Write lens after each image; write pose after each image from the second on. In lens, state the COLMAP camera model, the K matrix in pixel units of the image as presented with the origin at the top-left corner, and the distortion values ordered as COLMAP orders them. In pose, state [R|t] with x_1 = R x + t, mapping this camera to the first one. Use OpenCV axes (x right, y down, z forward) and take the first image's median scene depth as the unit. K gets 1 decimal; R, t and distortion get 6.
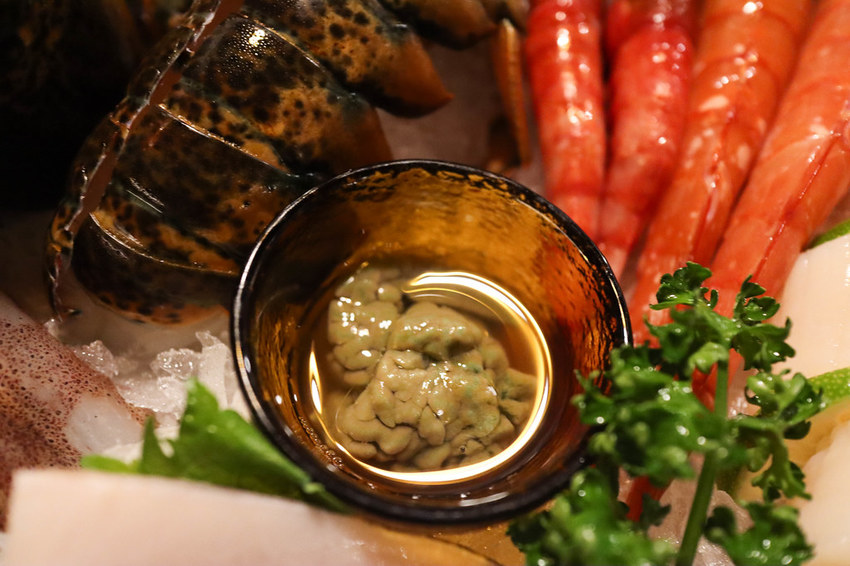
lens RADIAL K [[846.9, 0, 422.9], [0, 846.9, 285.1], [0, 0, 1]] dist [0.013515, -0.027775]
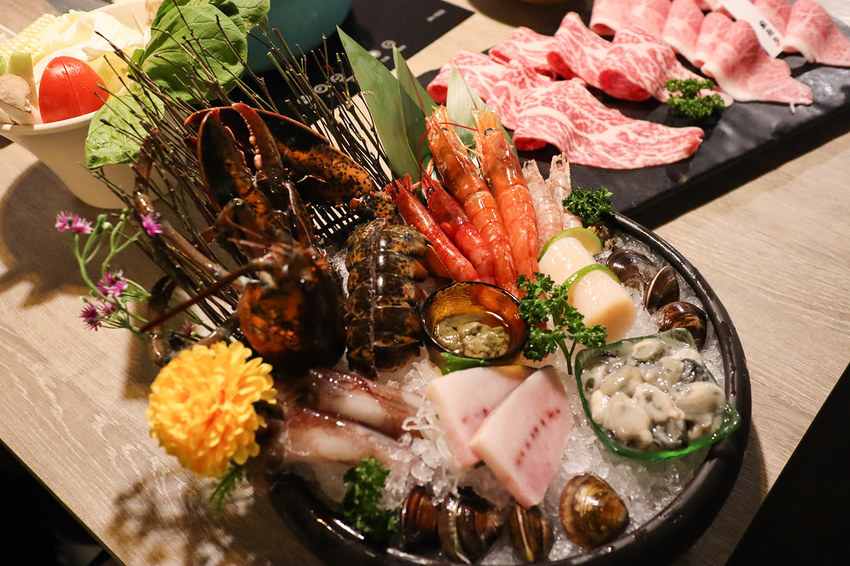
lens RADIAL K [[799.9, 0, 425.0], [0, 799.9, 283.0], [0, 0, 1]] dist [0.013402, 0.001242]
pose [[0.814624, -0.457651, 0.356290, -1.199486], [0.527141, 0.840423, -0.125743, 0.209283], [-0.241888, 0.290248, 0.925876, -1.992819]]
